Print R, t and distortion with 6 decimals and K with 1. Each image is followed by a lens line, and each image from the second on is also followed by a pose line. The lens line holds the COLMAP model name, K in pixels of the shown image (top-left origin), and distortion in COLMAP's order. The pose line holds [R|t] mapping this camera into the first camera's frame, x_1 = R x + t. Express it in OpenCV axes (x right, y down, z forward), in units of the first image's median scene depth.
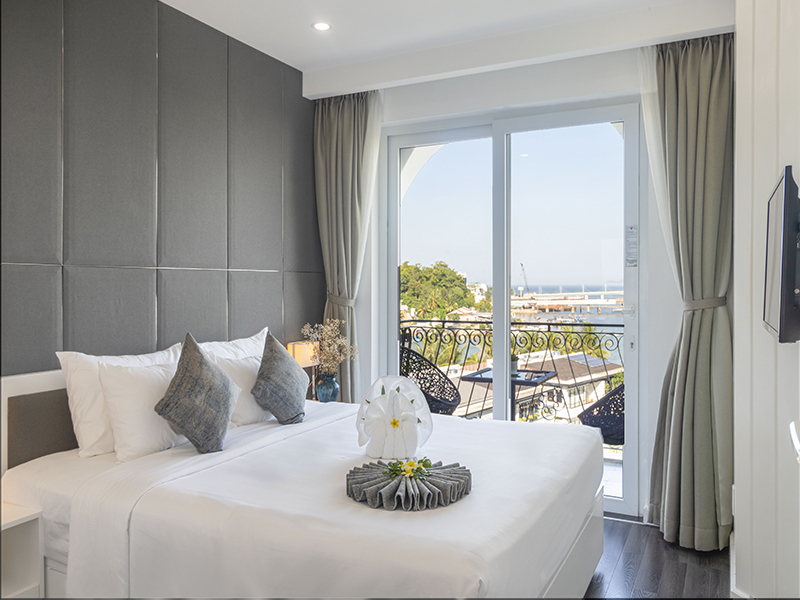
lens RADIAL K [[653.2, 0, 400.2], [0, 653.2, 296.0], [0, 0, 1]] dist [0.000907, 0.001239]
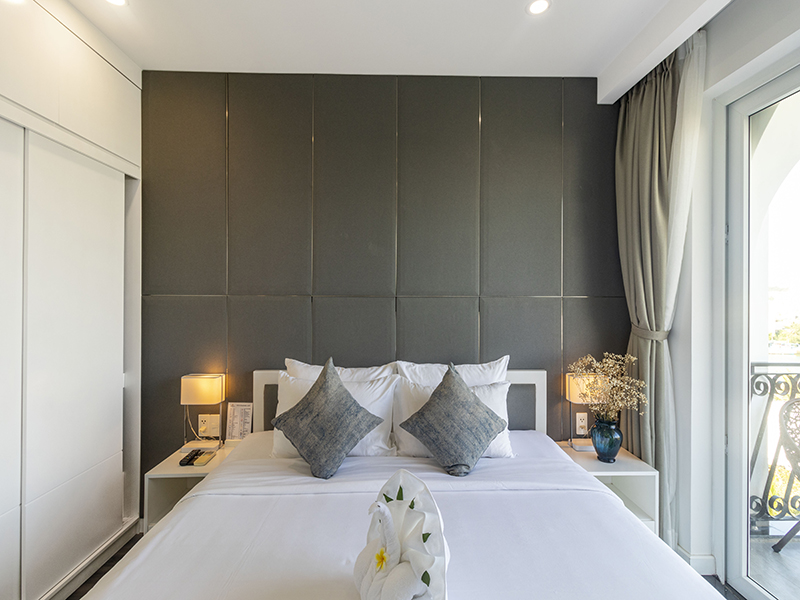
lens RADIAL K [[374.0, 0, 402.4], [0, 374.0, 303.2], [0, 0, 1]] dist [-0.005111, -0.000621]
pose [[0.469667, 0.008251, -0.882805, 0.211389], [-0.019582, 0.999808, -0.001073, -0.026594], [0.882626, 0.017791, 0.469739, 0.603672]]
